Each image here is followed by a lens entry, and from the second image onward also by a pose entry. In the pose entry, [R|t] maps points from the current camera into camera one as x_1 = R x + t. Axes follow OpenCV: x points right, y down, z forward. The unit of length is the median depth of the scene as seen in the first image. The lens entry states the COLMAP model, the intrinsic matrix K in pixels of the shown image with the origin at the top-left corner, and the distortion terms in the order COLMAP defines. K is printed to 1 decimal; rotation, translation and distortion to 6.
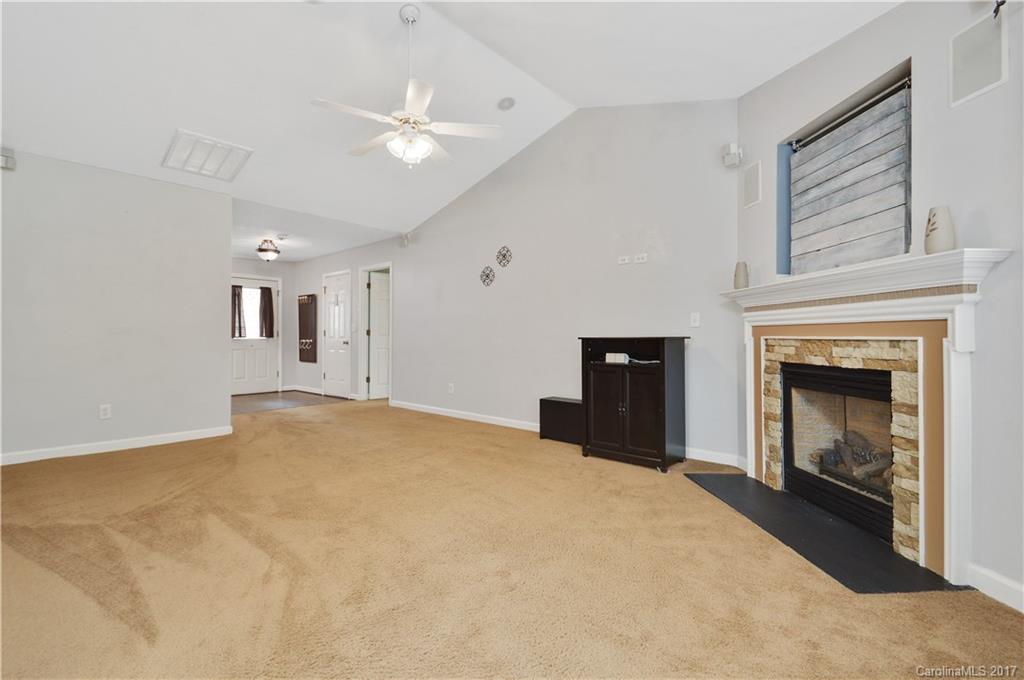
lens RADIAL K [[458.0, 0, 505.9], [0, 458.0, 335.0], [0, 0, 1]] dist [0.033037, -0.016699]
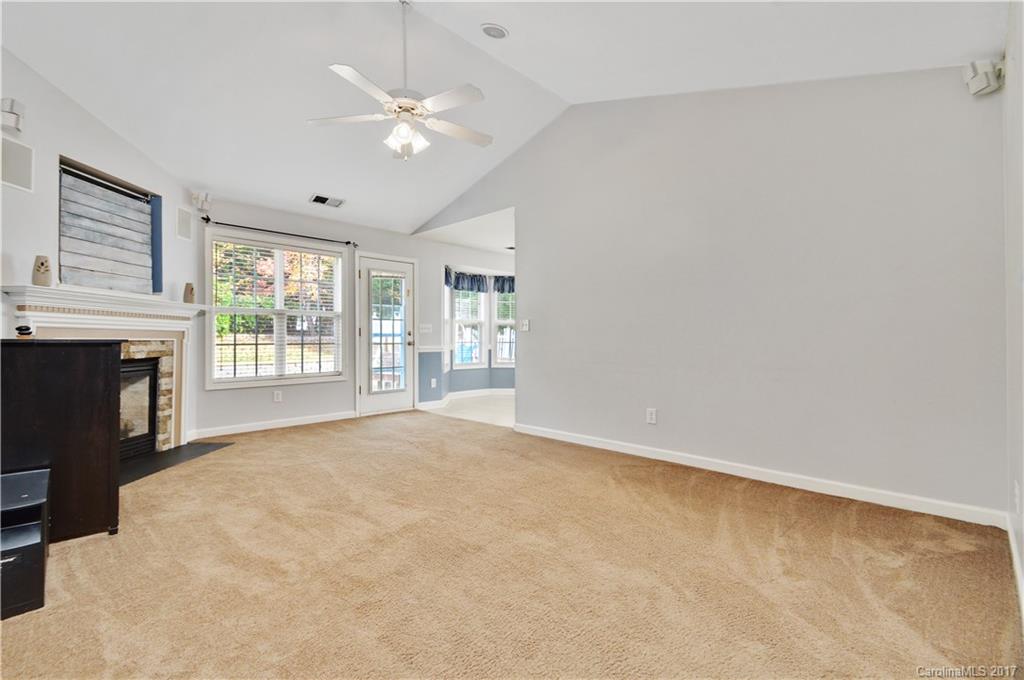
lens RADIAL K [[463.2, 0, 504.0], [0, 463.2, 338.5], [0, 0, 1]] dist [0.001084, -0.000246]
pose [[-0.998551, -0.000960, 0.053812, -0.485249], [-0.001225, 0.999987, -0.004877, 0.007359], [-0.053807, -0.004936, -0.998539, 2.049015]]
